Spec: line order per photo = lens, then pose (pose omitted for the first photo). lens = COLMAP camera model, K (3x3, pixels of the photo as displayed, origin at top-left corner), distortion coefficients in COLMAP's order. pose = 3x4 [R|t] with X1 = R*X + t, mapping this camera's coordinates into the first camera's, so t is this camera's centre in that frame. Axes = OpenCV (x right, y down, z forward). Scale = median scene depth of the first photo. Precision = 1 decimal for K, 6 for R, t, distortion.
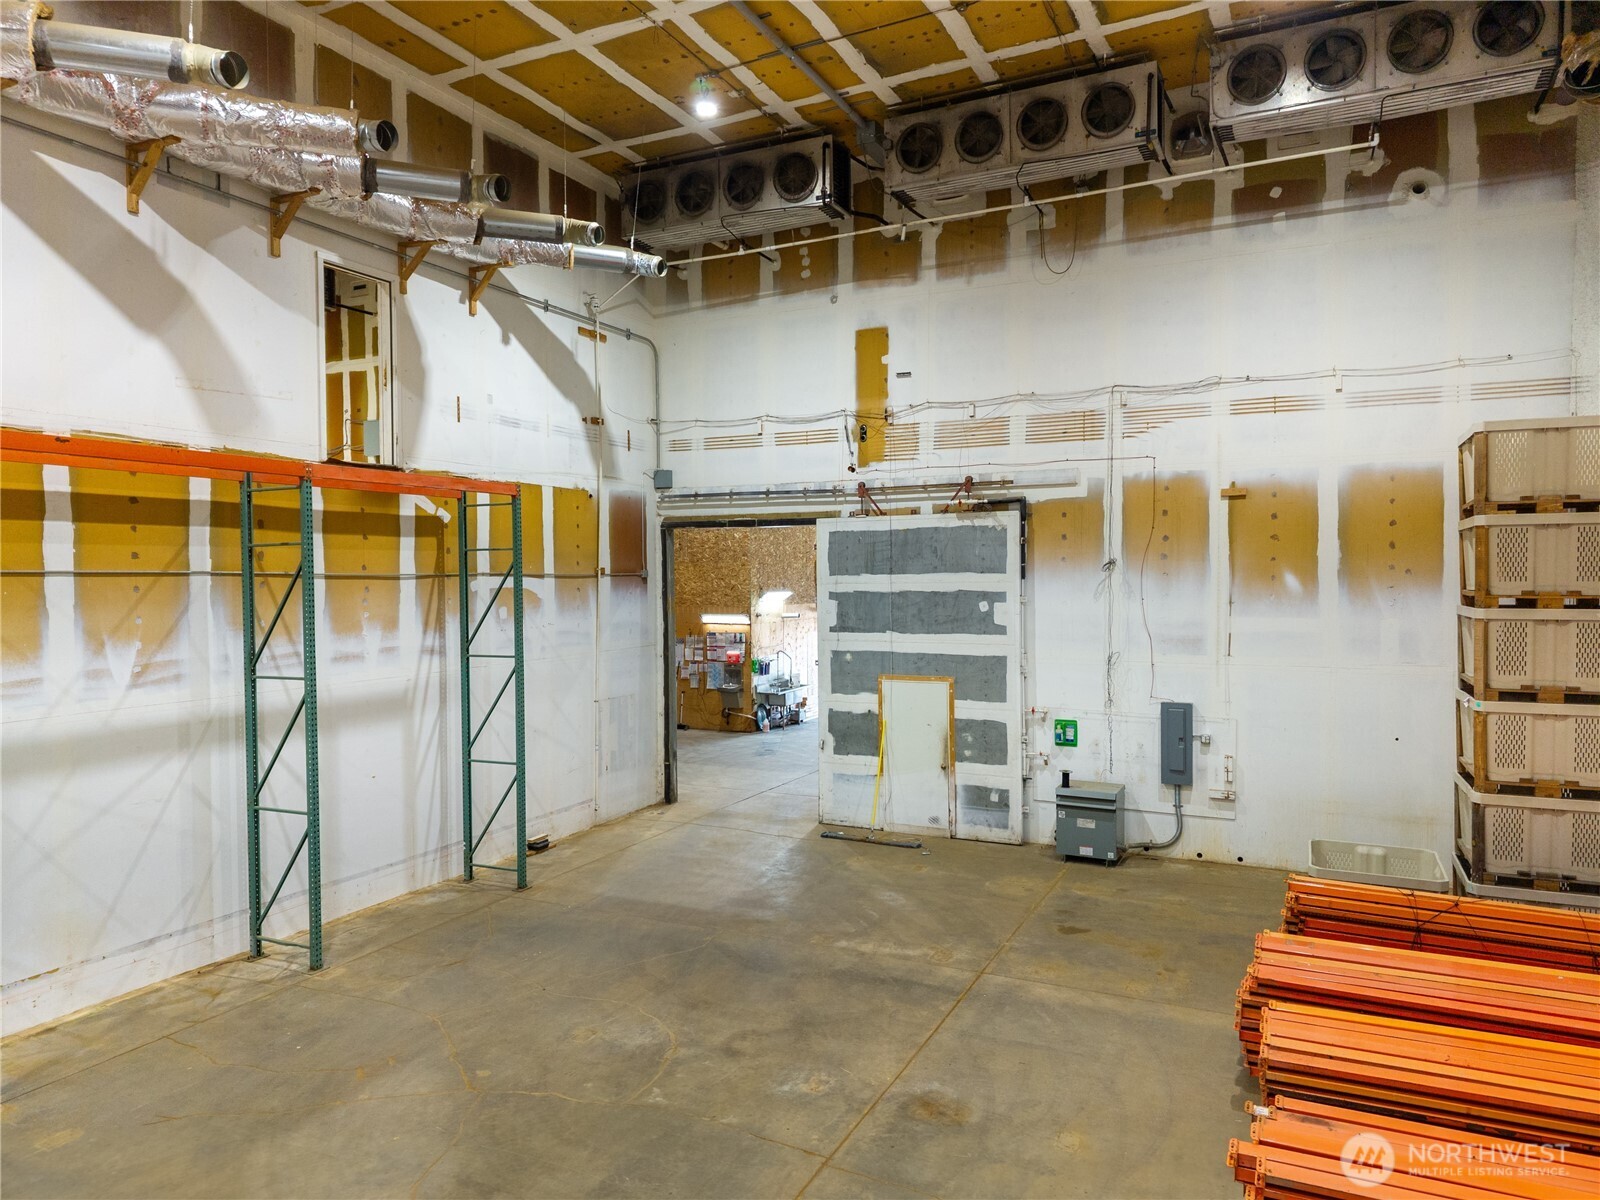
lens RADIAL K [[1075.2, 0, 800.0], [0, 1075.2, 600.0], [0, 0, 1]] dist [0.023338, -0.018646]
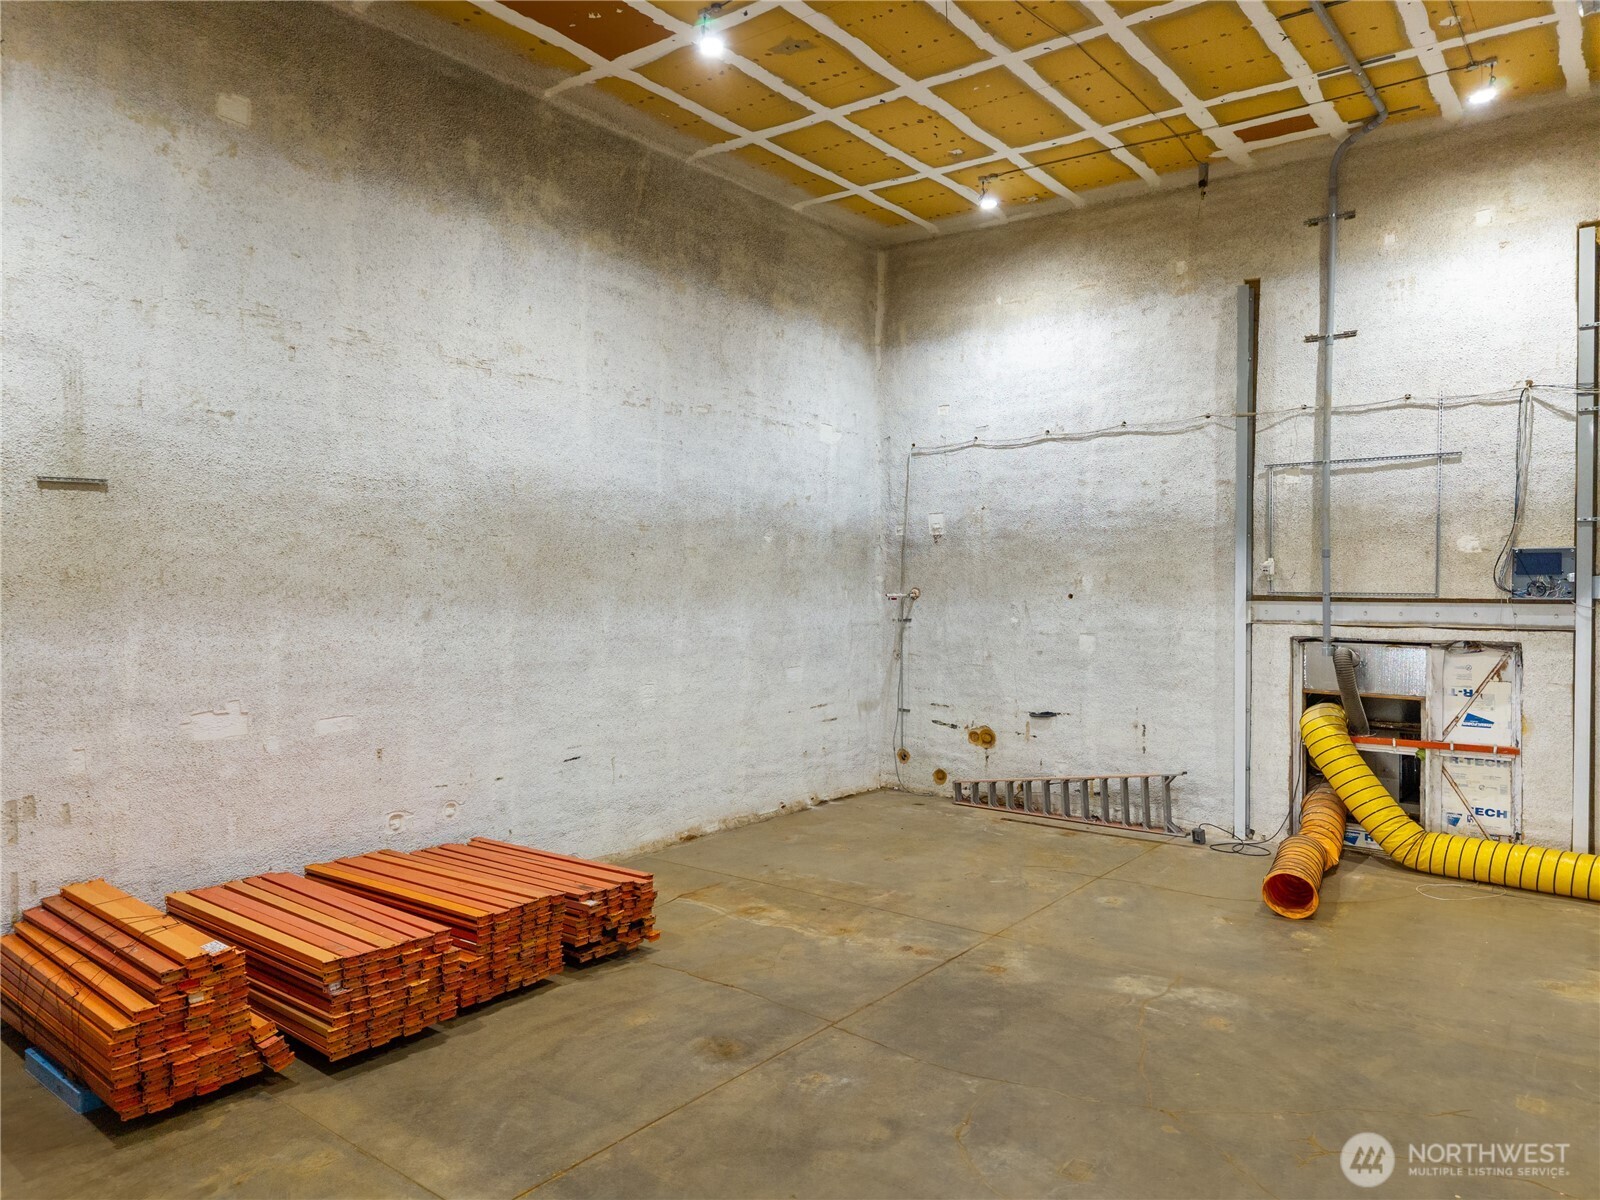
lens RADIAL K [[1075.2, 0, 800.0], [0, 1075.2, 600.0], [0, 0, 1]] dist [0.023338, -0.018646]
pose [[-0.977771, 0.002656, 0.209660, -0.109429], [0.010975, 0.999197, 0.038524, -0.025902], [-0.209390, 0.039969, -0.977015, 1.165284]]
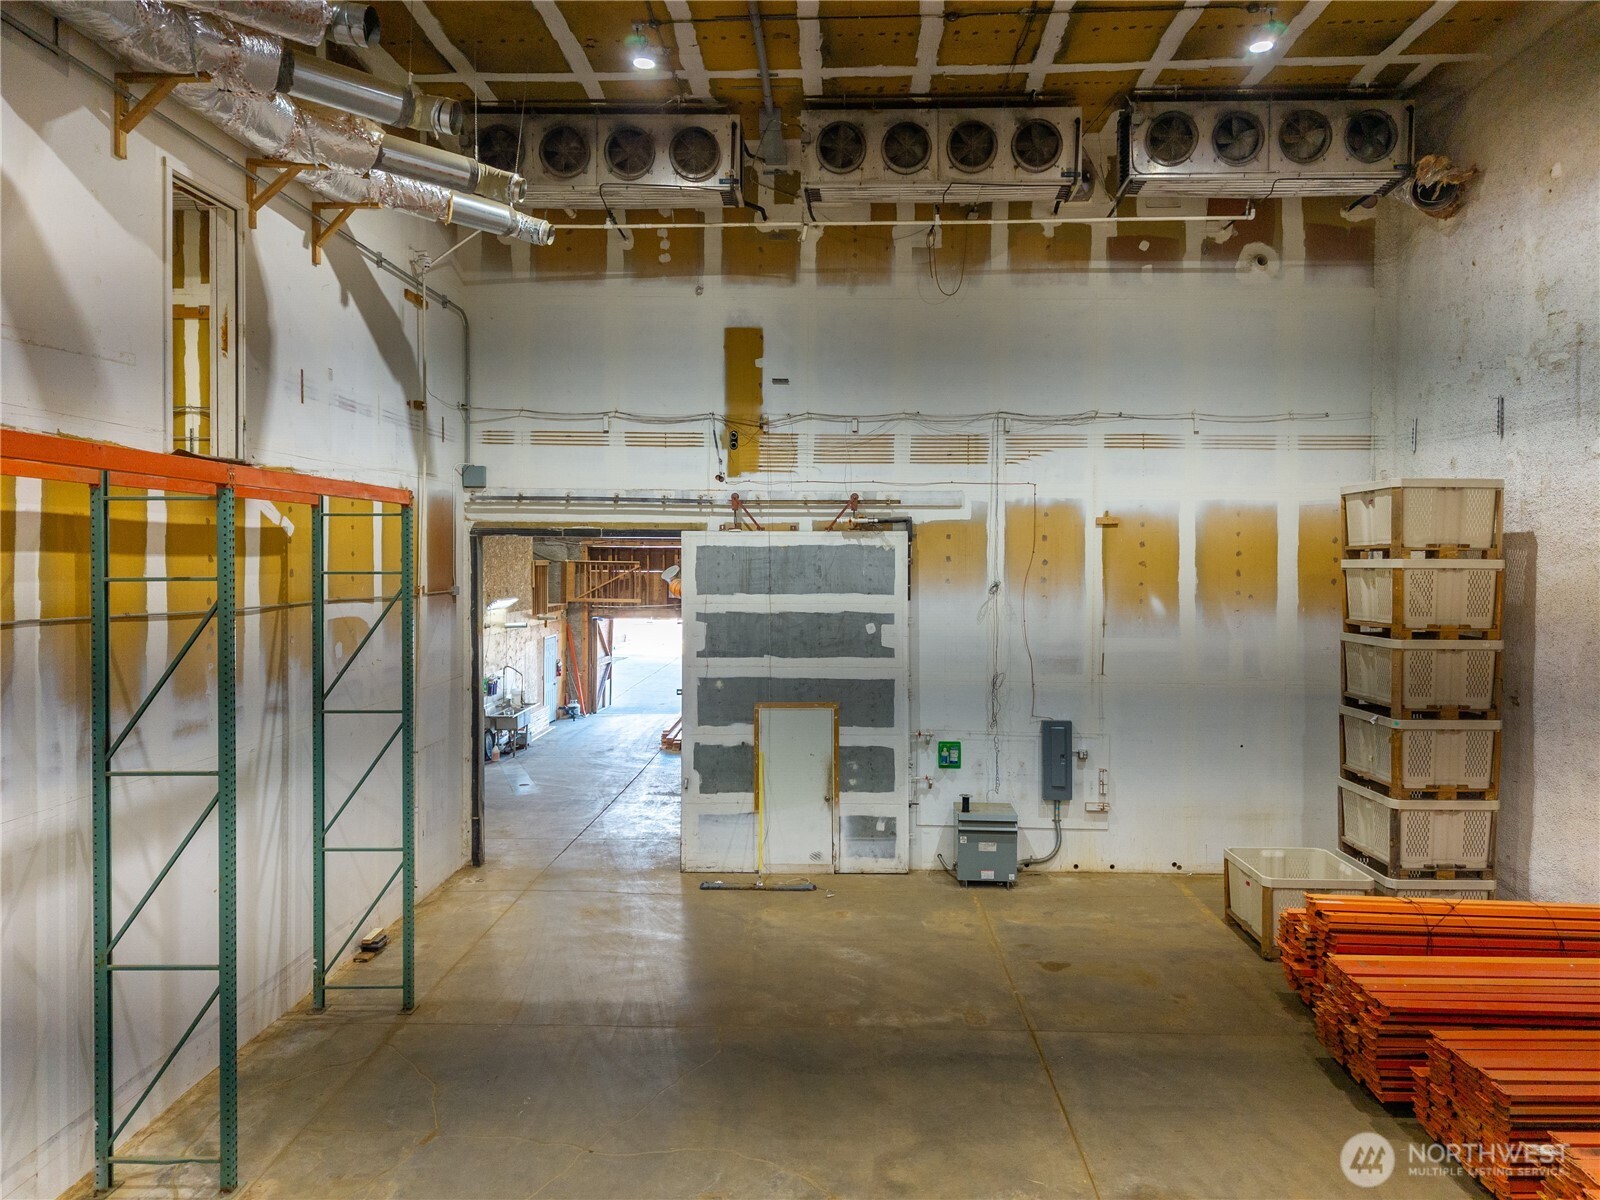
lens RADIAL K [[1090.3, 0, 833.4], [0, 1090.3, 569.7], [0, 0, 1]] dist [0.031980, -0.025133]
pose [[0.905280, 0.006376, 0.424768, -0.303512], [-0.000642, 0.999907, -0.013639, -0.037063], [-0.424815, 0.012074, 0.905200, 0.142130]]
